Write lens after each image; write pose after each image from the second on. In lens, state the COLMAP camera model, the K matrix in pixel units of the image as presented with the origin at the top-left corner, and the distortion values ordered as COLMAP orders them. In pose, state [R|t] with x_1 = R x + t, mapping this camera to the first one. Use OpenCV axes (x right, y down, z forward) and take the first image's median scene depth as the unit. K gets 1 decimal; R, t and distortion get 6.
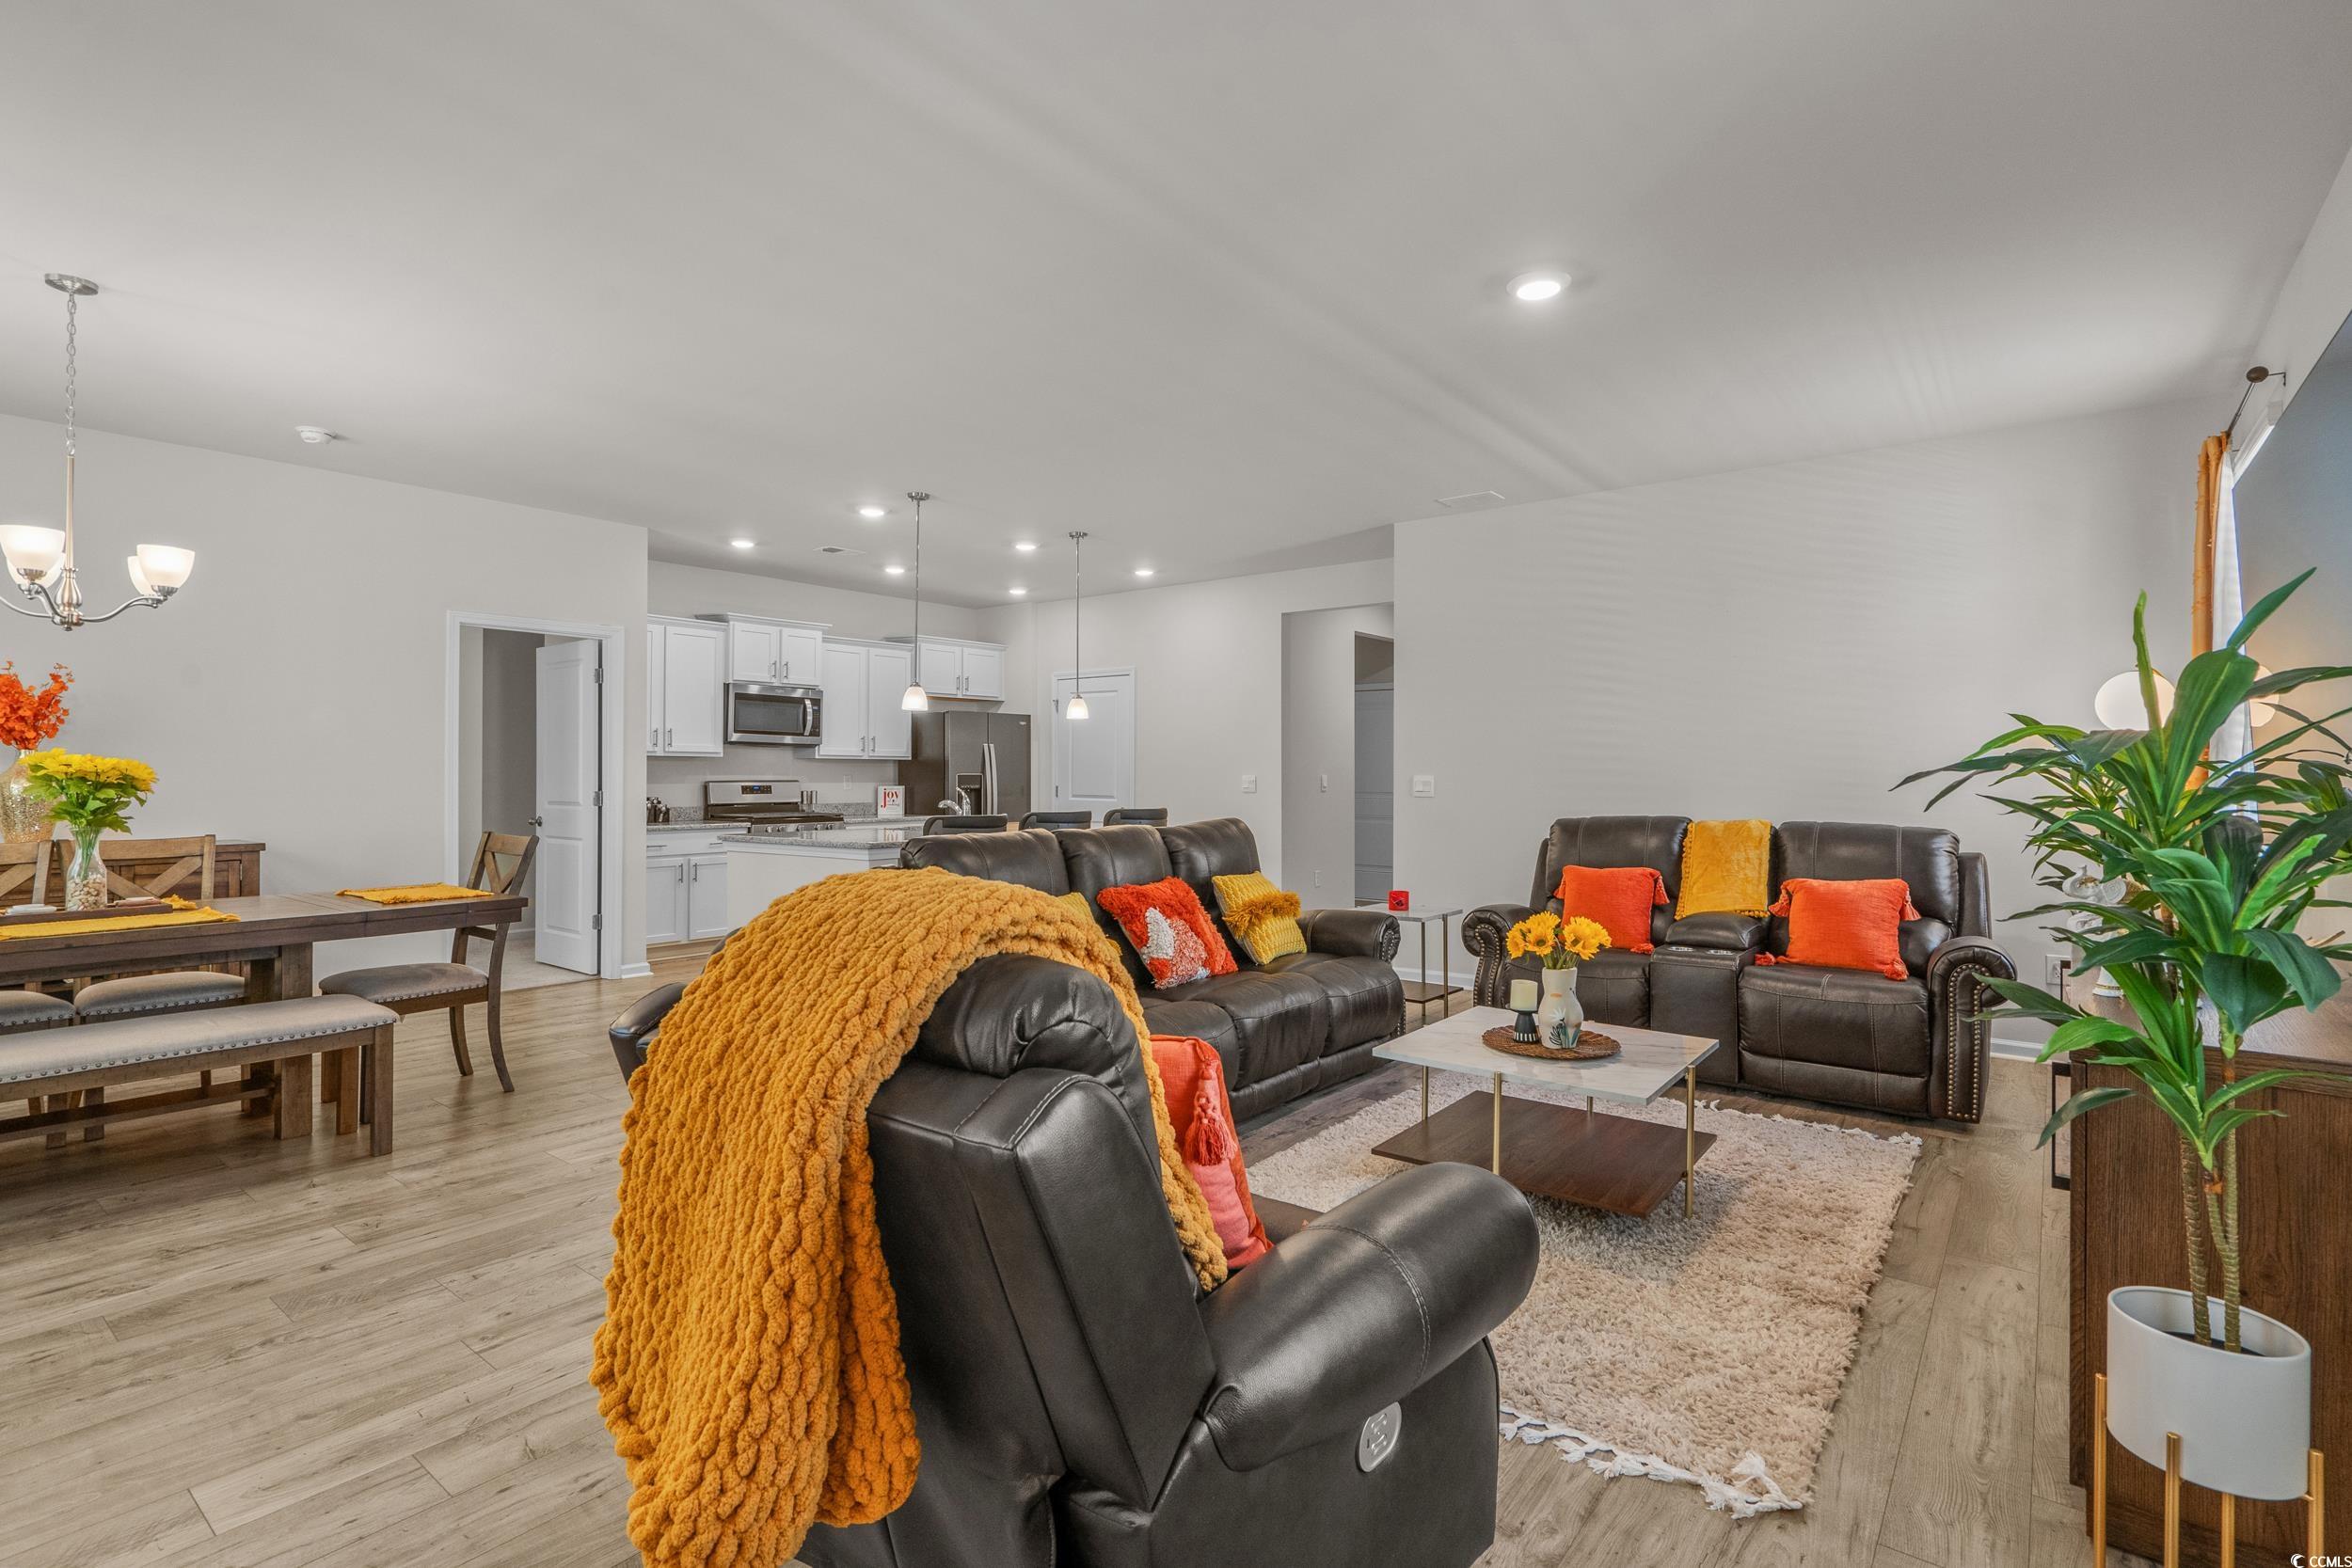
lens RADIAL K [[1081.7, 0, 1190.8], [0, 1081.7, 773.1], [0, 0, 1]] dist [0.001138, 0.000342]
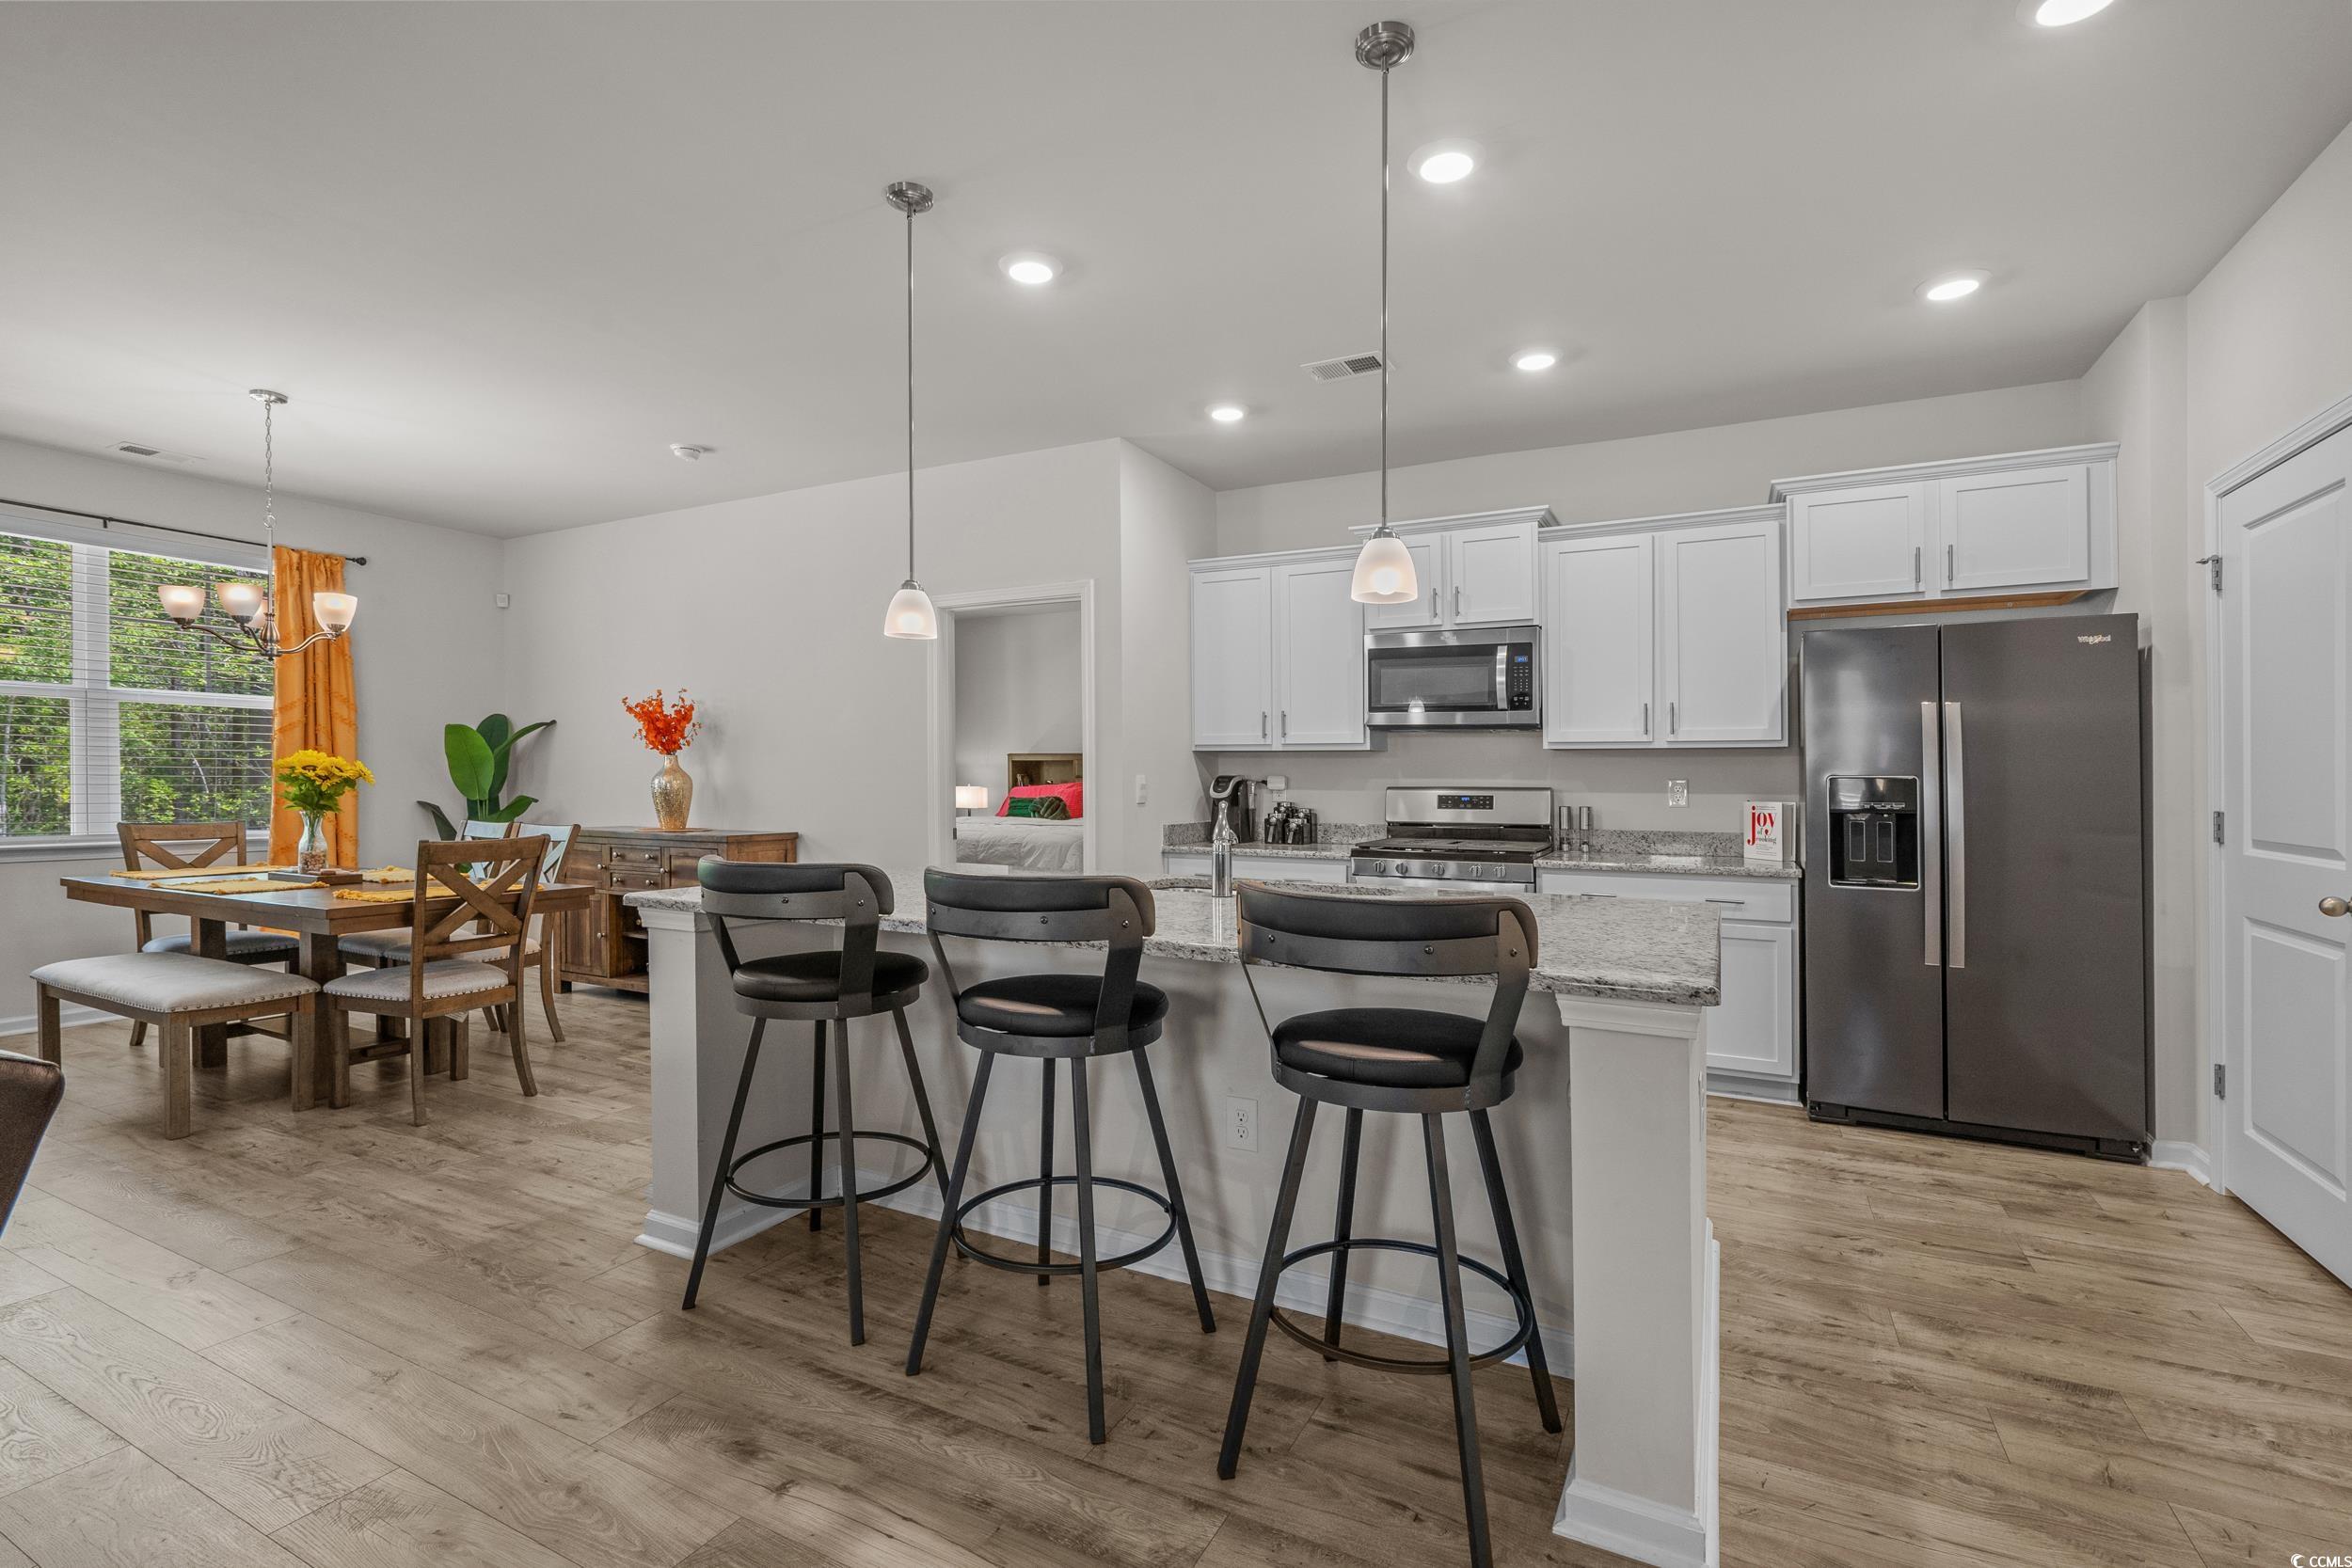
lens RADIAL K [[1058.2, 0, 1168.8], [0, 1058.2, 799.5], [0, 0, 1]] dist [-0.000159, 0.000195]
pose [[0.187255, 0.015237, -0.982193, 0.168563], [-0.004159, 0.999883, 0.014718, 0.005686], [0.982303, 0.001329, 0.187296, 0.724477]]
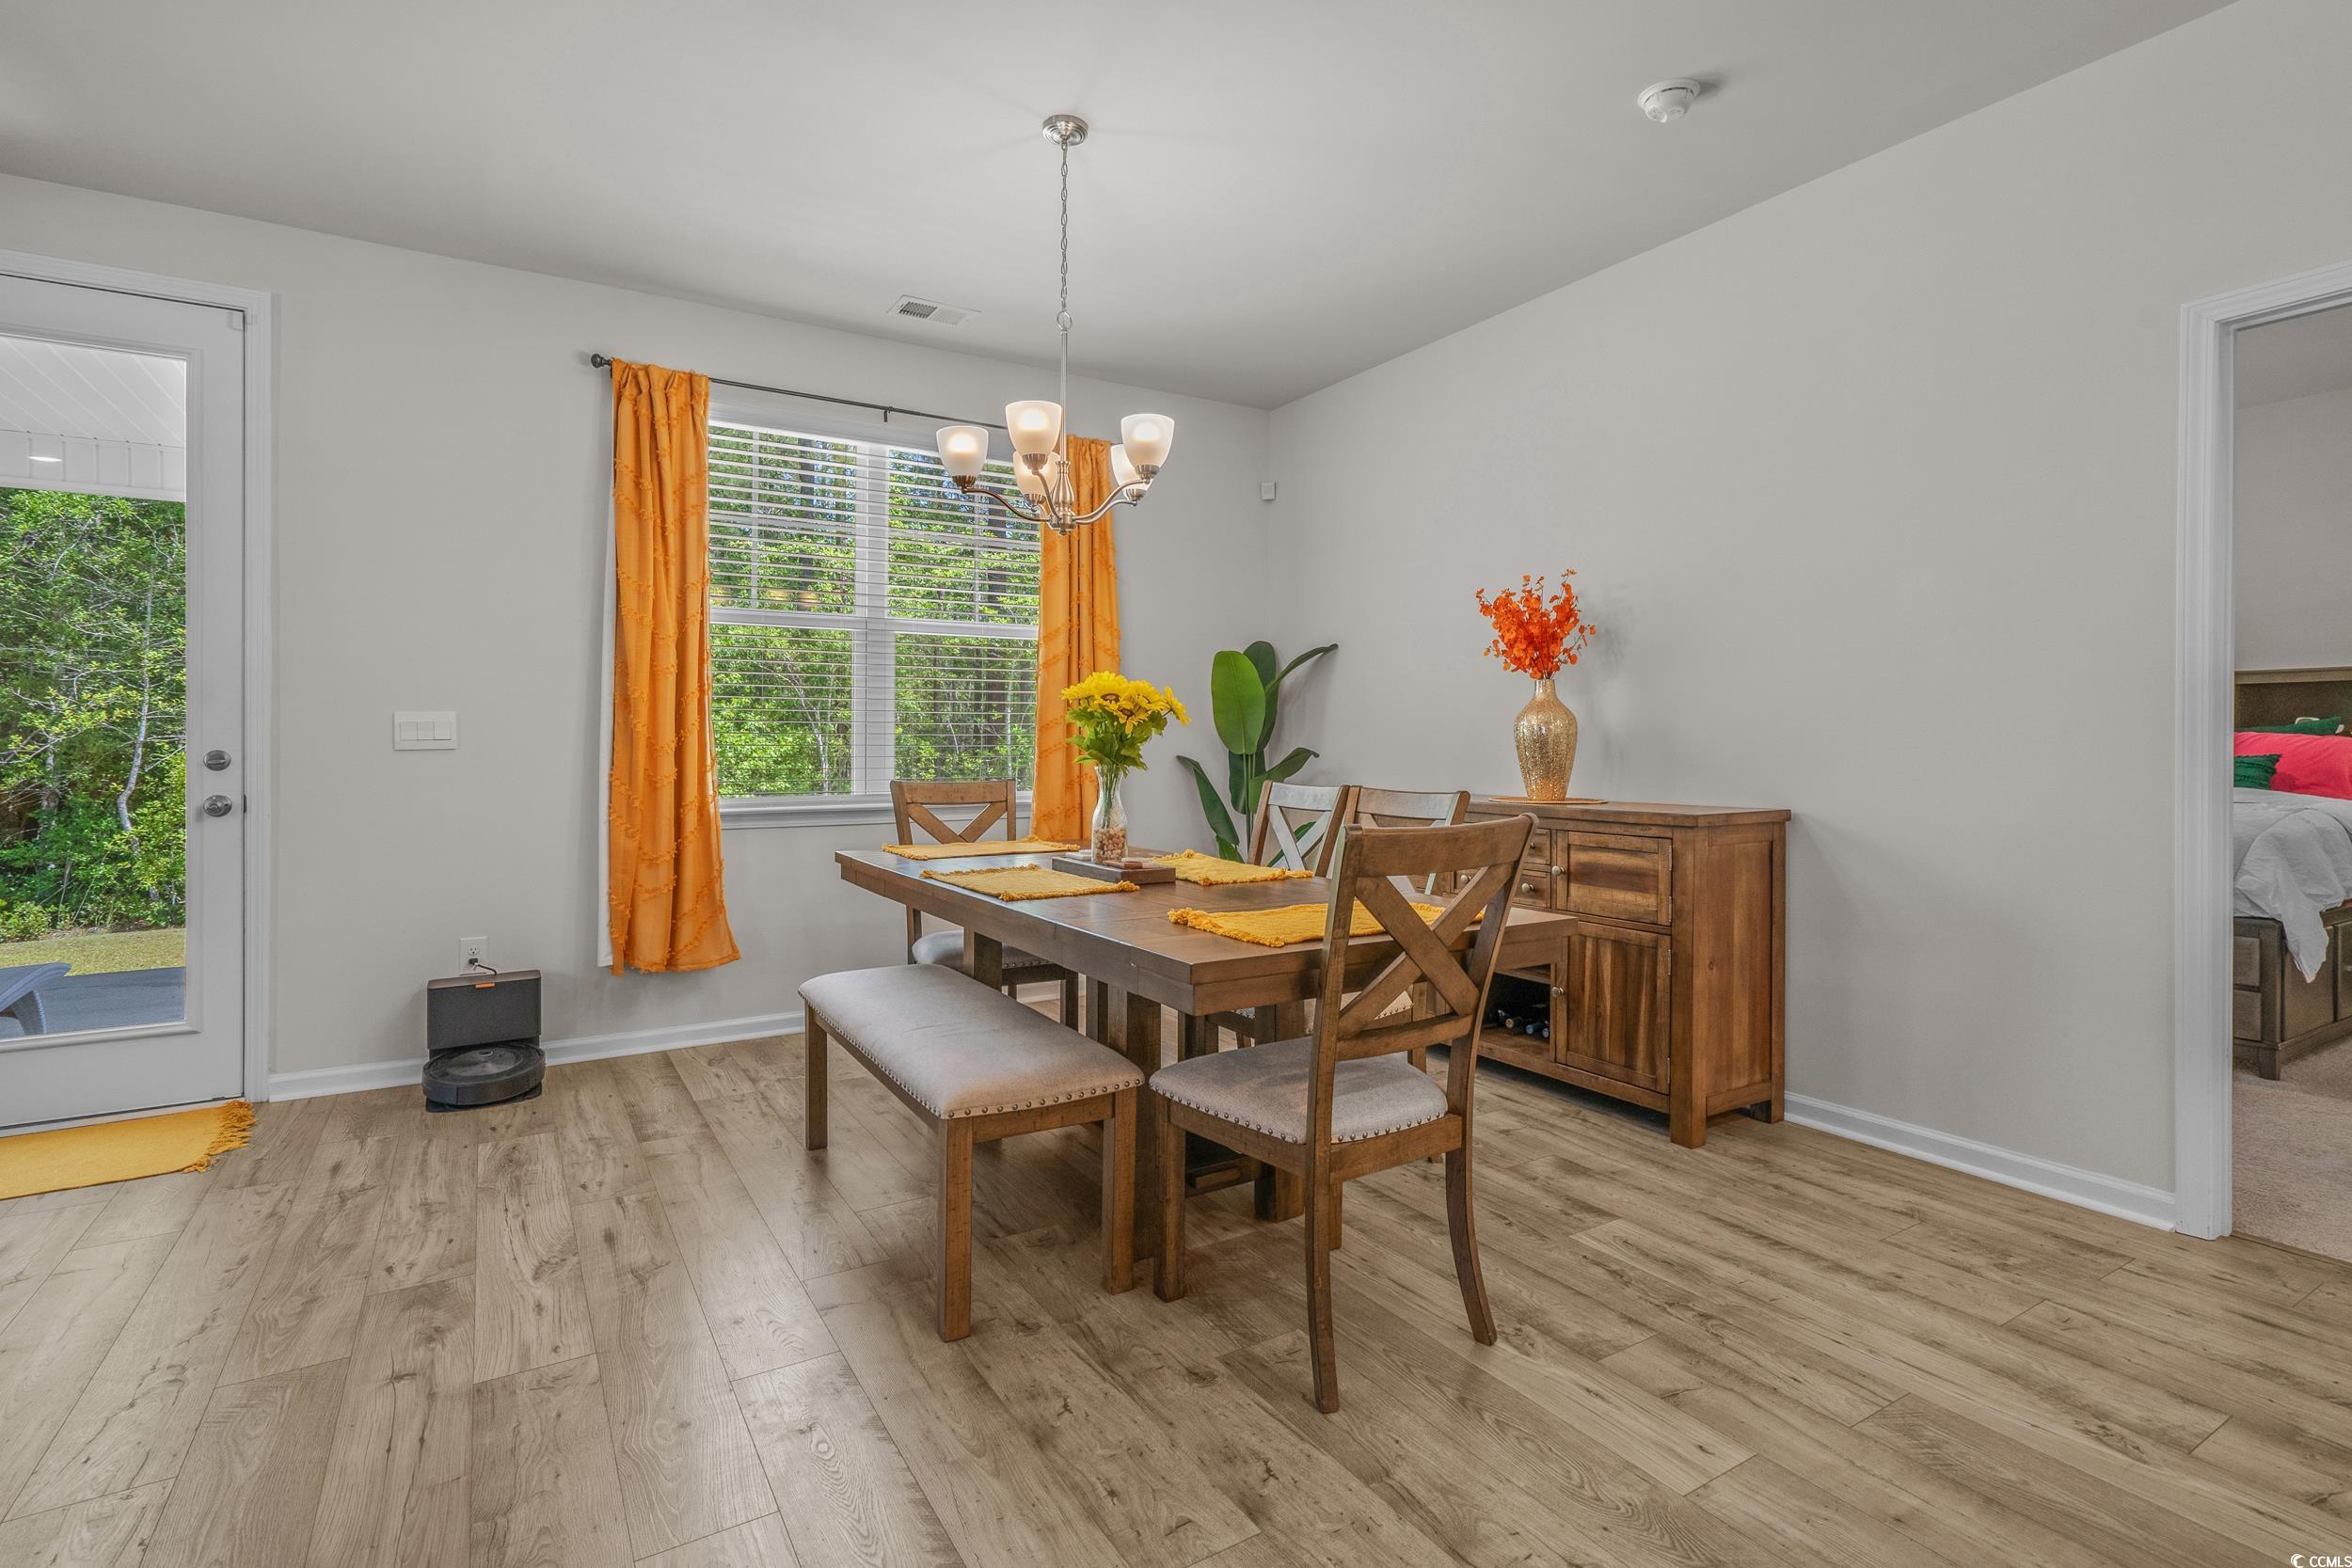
lens RADIAL K [[1097.4, 0, 1164.1], [0, 1097.4, 739.1], [0, 0, 1]] dist [-0.000068, -0.000160]
pose [[-0.351841, -0.004883, -0.936047, -0.095676], [0.002678, 0.999977, -0.006224, 0.014178], [0.936056, -0.004697, -0.351820, 0.551469]]
